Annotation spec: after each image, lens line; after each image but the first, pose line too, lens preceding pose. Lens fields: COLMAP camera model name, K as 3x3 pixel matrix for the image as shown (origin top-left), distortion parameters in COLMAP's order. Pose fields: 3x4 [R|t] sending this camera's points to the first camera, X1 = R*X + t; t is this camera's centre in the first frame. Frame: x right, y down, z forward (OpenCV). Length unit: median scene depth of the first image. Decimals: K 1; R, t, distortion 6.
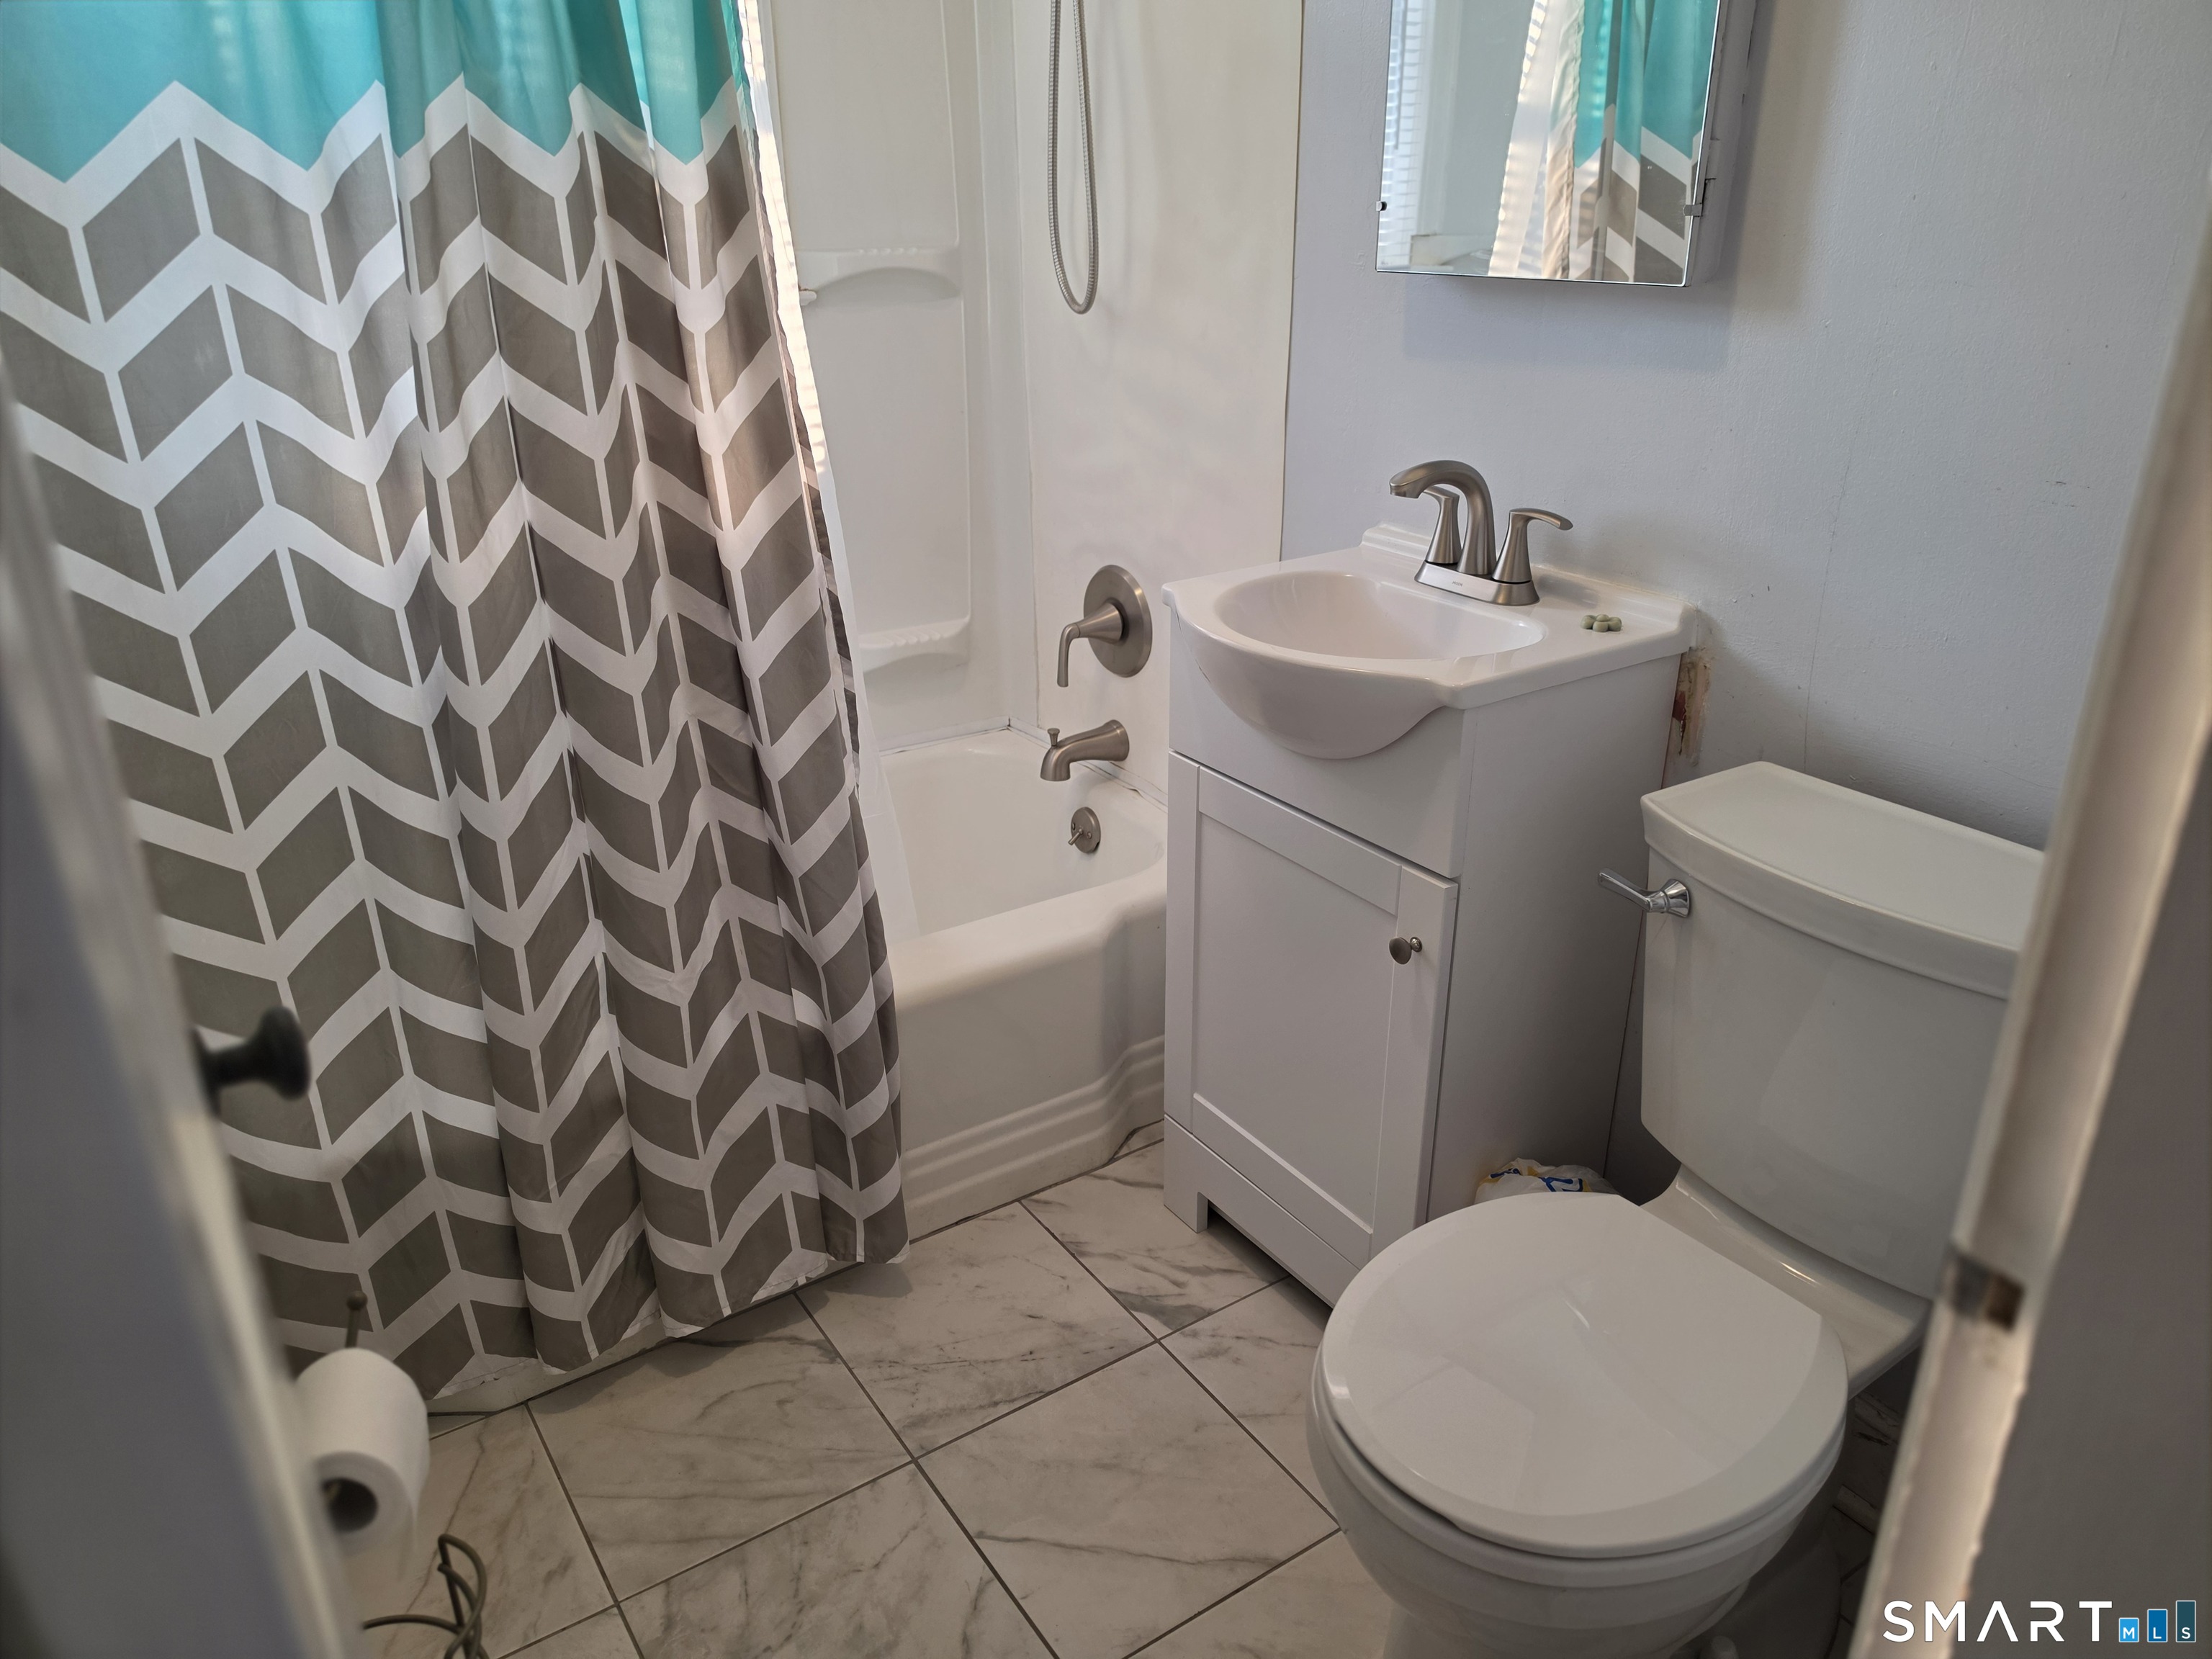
lens RADIAL K [[1552.7, 0, 1110.2], [0, 1552.7, 849.5], [0, 0, 1]] dist [0.055255, -0.062631]
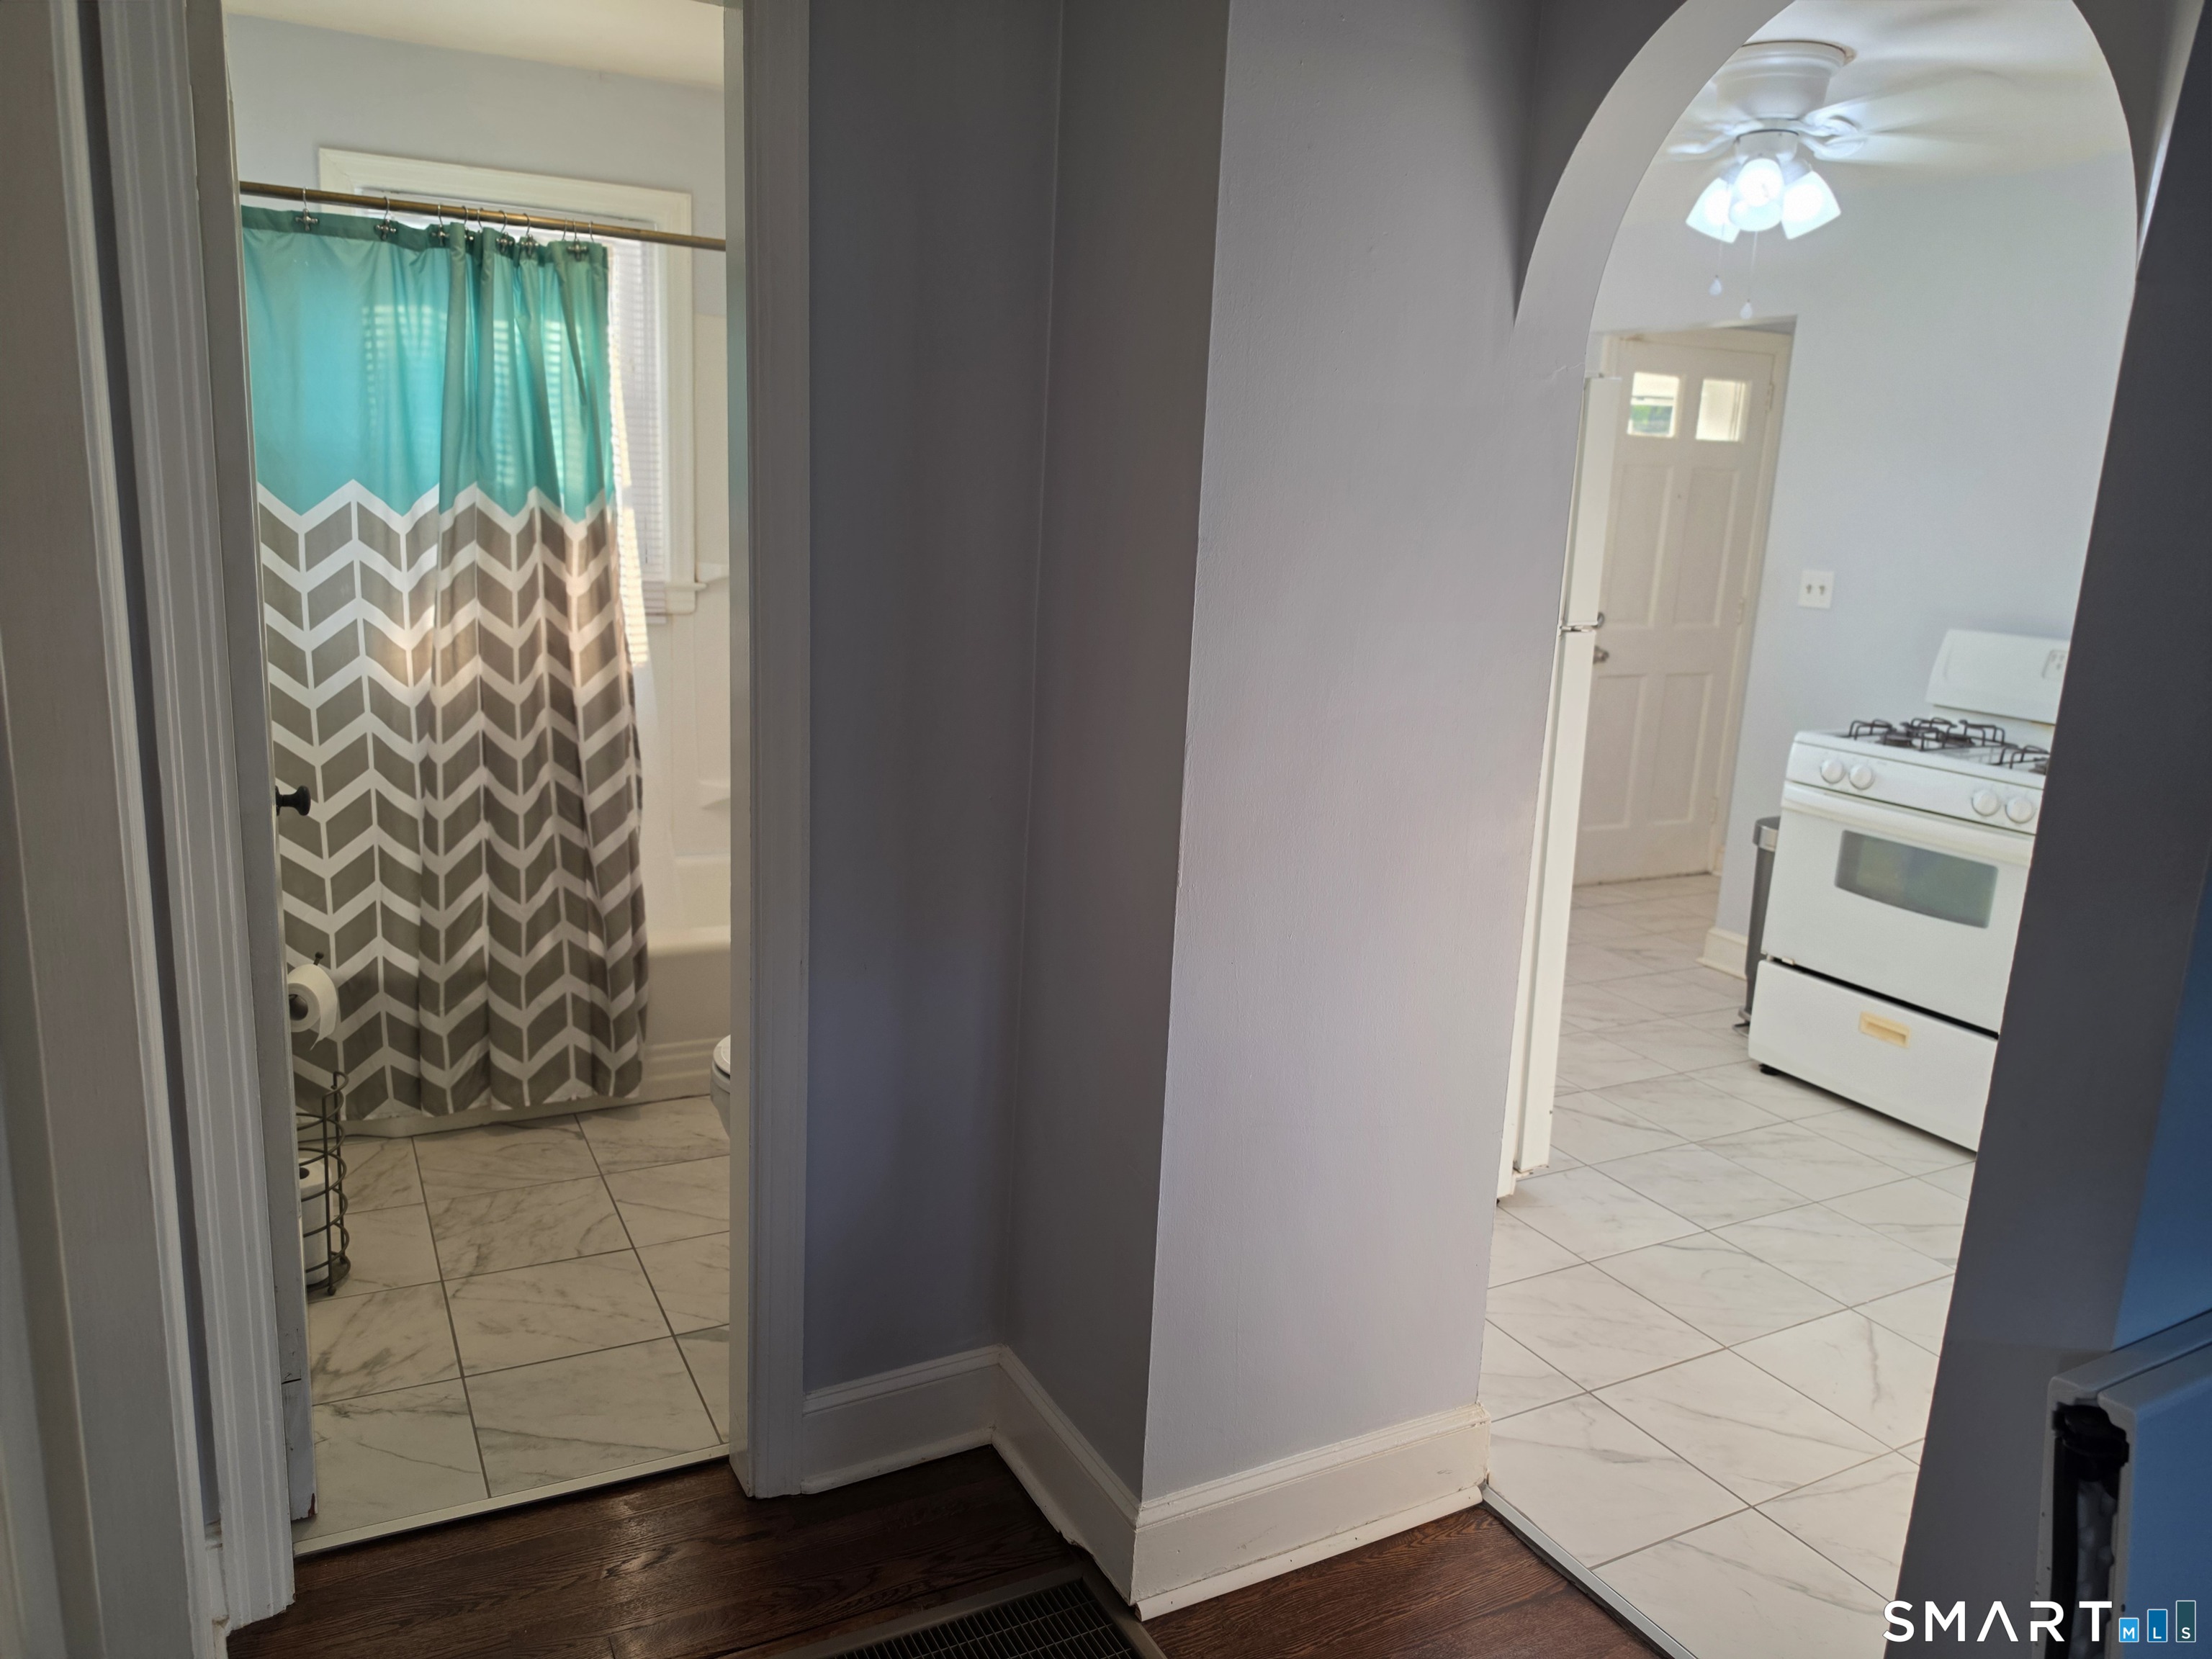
lens RADIAL K [[1537.9, 0, 1106.0], [0, 1537.9, 829.5], [0, 0, 1]] dist [0.062697, -0.074037]
pose [[0.992633, 0.077965, -0.092747, 0.638685], [-0.095596, 0.974262, -0.204143, 0.322107], [0.074444, 0.211505, 0.974538, -0.883407]]
